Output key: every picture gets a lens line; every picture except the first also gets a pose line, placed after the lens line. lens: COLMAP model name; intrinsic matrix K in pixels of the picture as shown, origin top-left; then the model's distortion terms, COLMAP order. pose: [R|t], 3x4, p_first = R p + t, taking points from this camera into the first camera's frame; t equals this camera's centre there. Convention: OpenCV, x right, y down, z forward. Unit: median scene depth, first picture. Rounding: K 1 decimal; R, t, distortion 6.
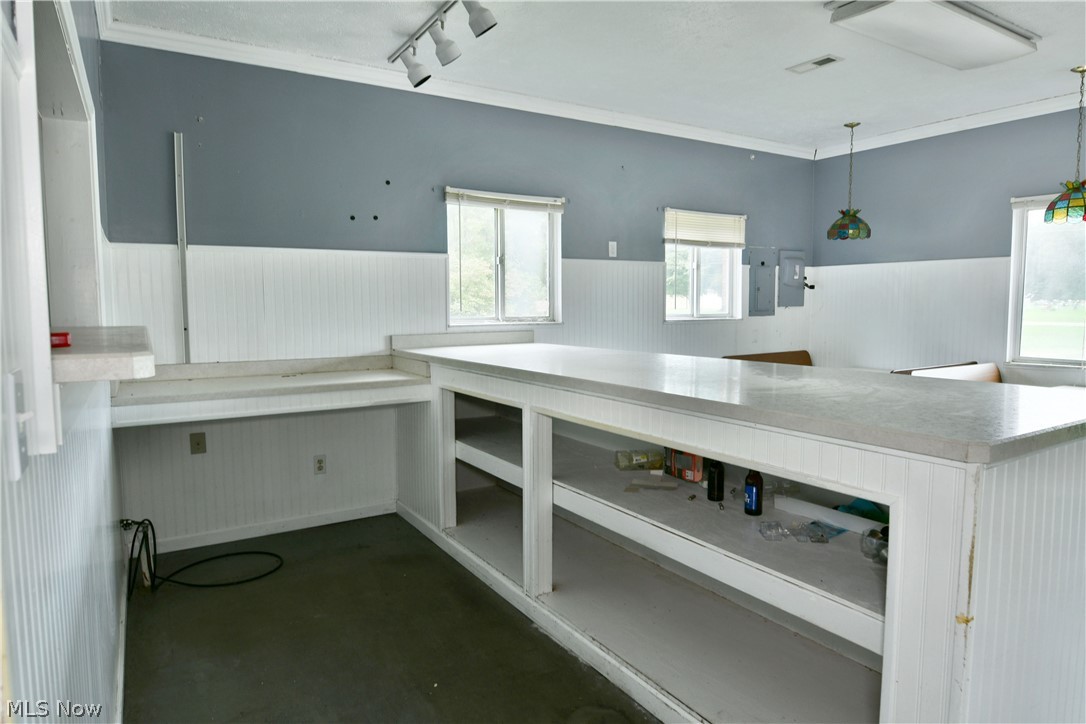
lens RADIAL K [[662.1, 0, 535.8], [0, 662.1, 358.6], [0, 0, 1]] dist [-0.006779, 0.001277]
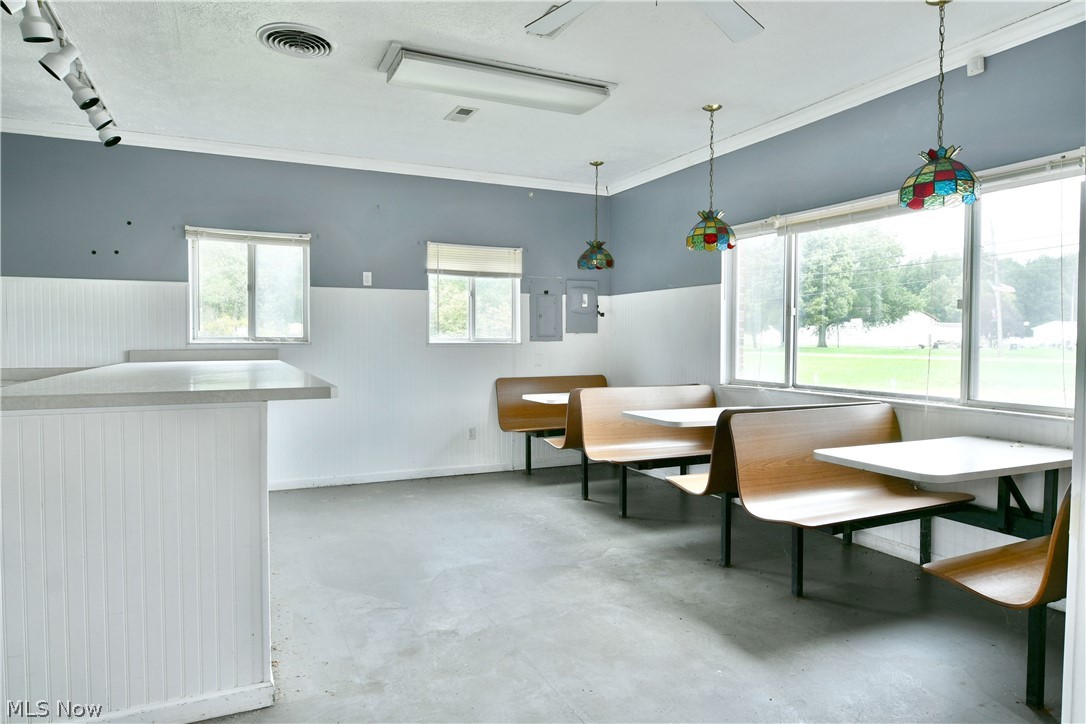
lens RADIAL K [[660.3, 0, 540.0], [0, 660.3, 360.4], [0, 0, 1]] dist [-0.011484, -0.004745]
pose [[0.993381, 0.010203, -0.114409, 0.511892], [-0.016371, 0.998455, -0.053102, 0.026519], [0.113690, 0.054624, 0.992013, -0.065254]]
